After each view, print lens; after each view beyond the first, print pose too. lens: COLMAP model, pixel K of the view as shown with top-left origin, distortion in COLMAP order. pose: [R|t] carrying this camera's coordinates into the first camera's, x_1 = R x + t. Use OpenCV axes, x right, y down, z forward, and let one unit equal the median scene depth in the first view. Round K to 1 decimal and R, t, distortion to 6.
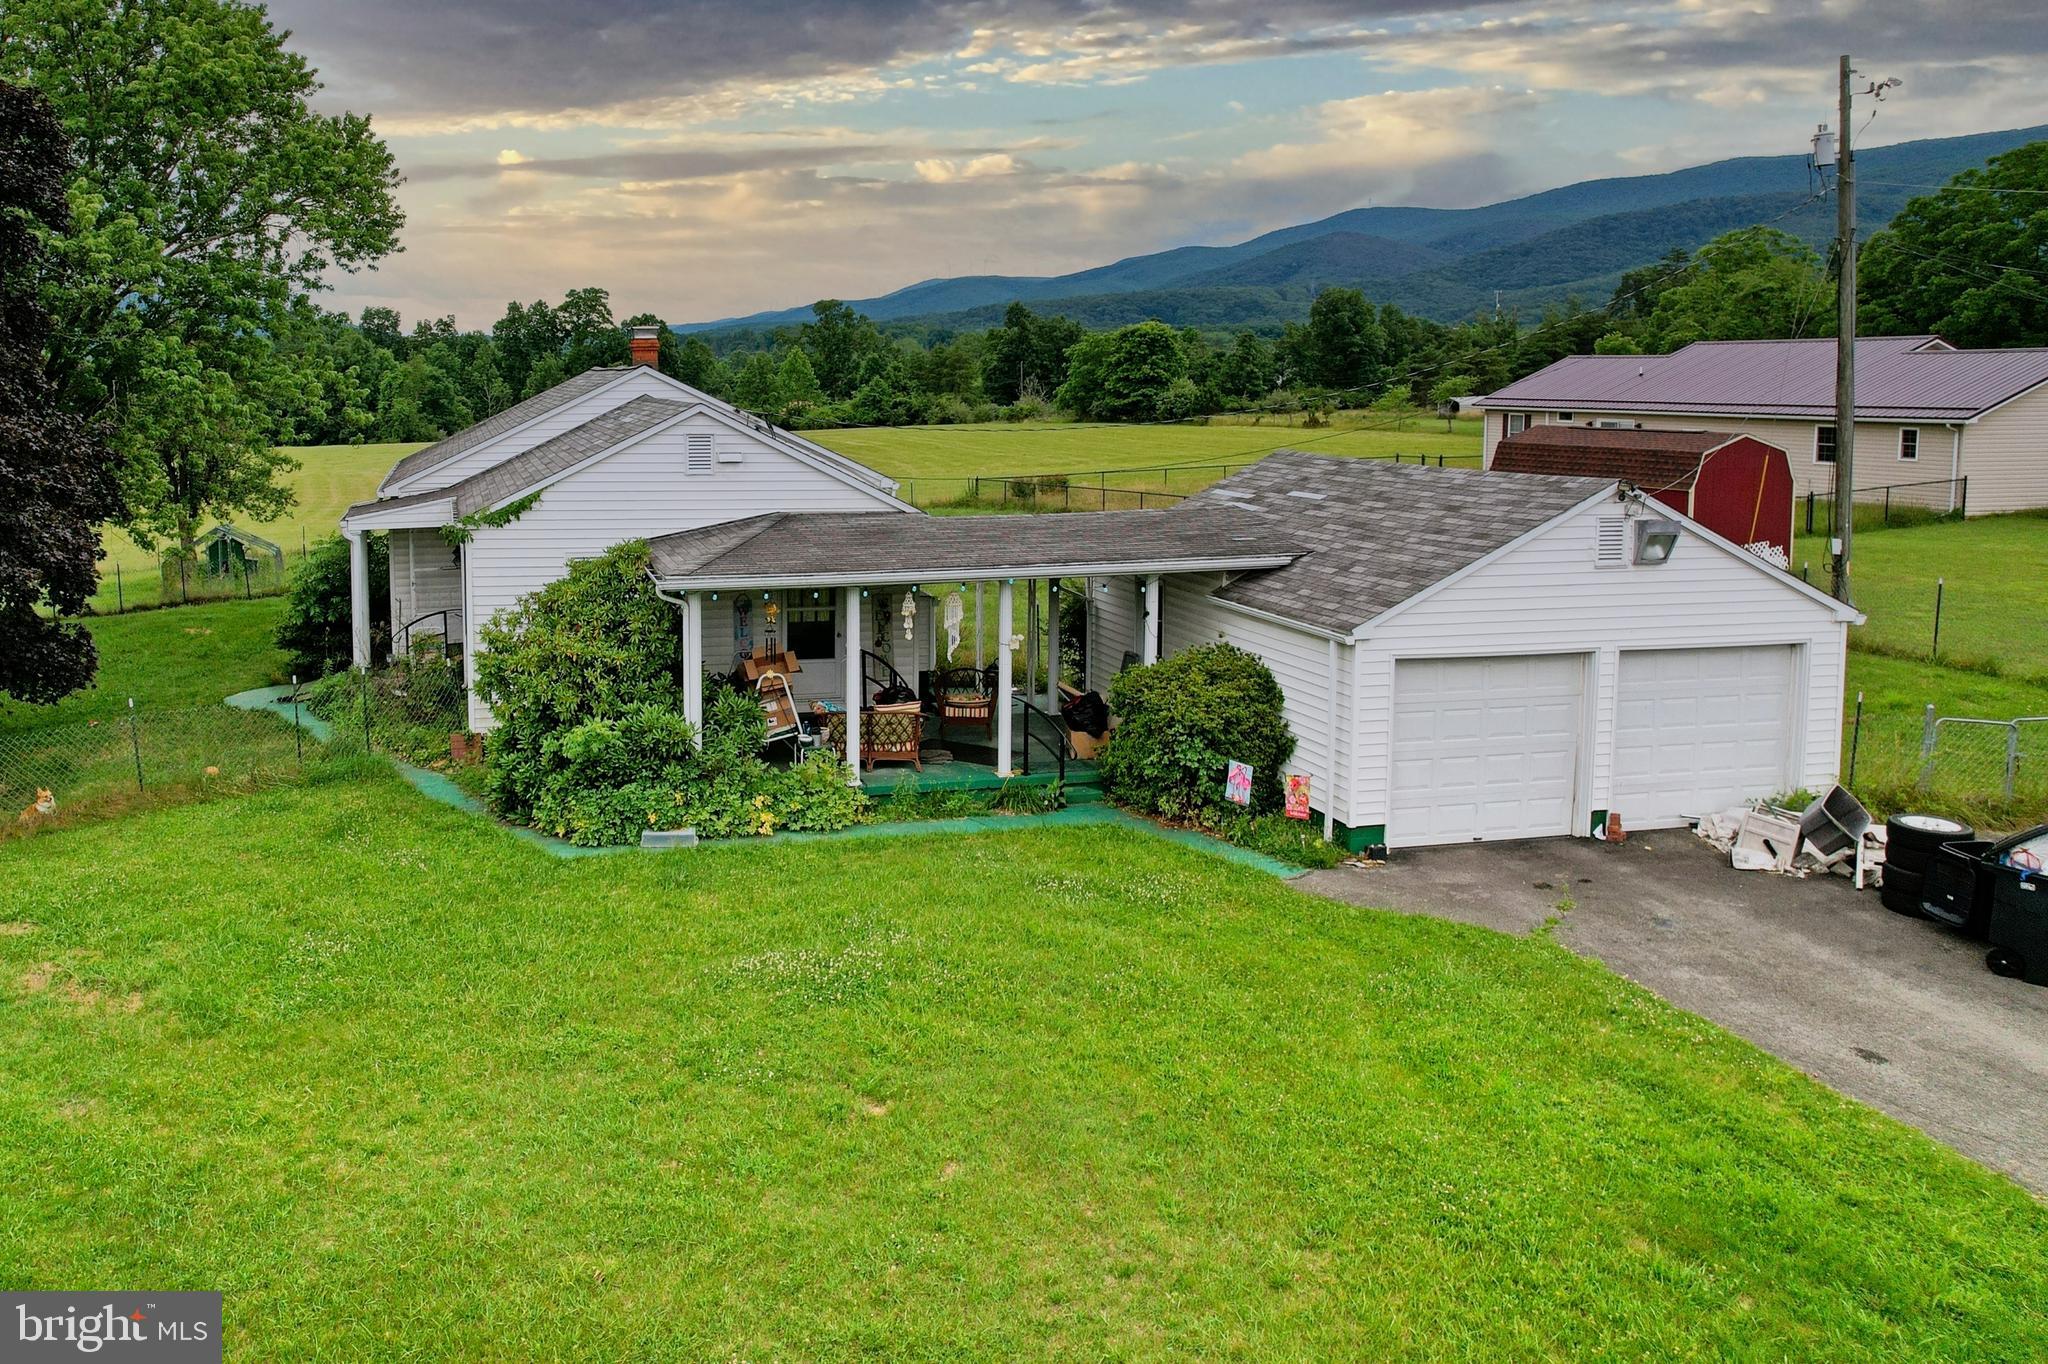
lens RADIAL K [[1573.2, 0, 901.0], [0, 1573.2, 612.8], [0, 0, 1]] dist [-0.077253, 0.072490]
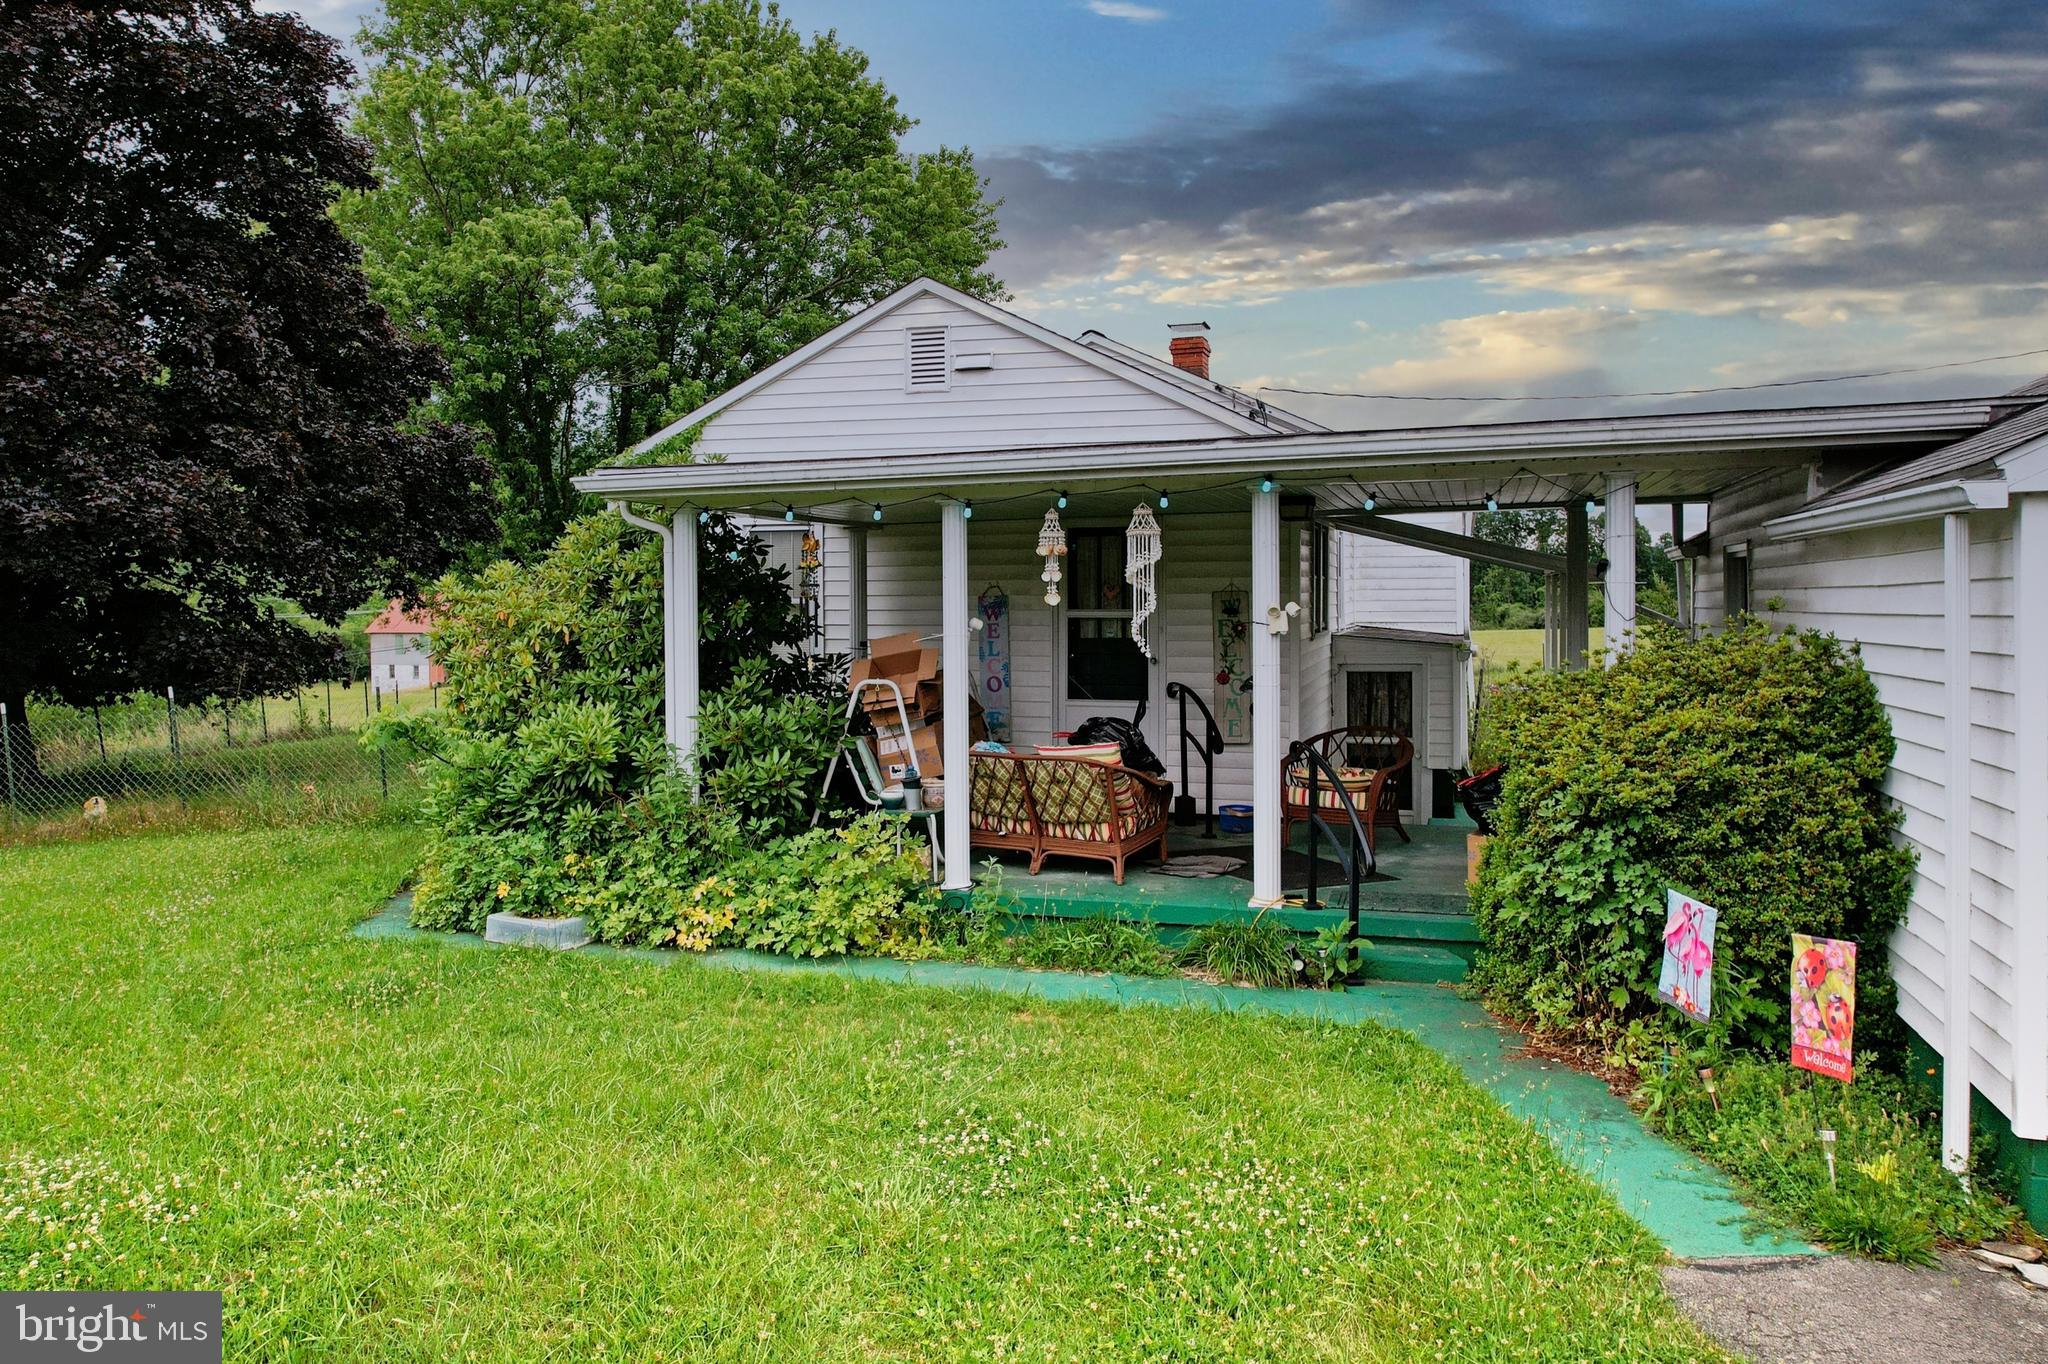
lens RADIAL K [[1573.2, 0, 901.0], [0, 1573.2, 612.8], [0, 0, 1]] dist [-0.077253, 0.072490]
pose [[0.833861, 0.002770, -0.551967, 0.263013], [-0.066902, 0.993122, -0.096085, 0.078024], [0.547905, 0.117050, 0.828311, 0.610361]]
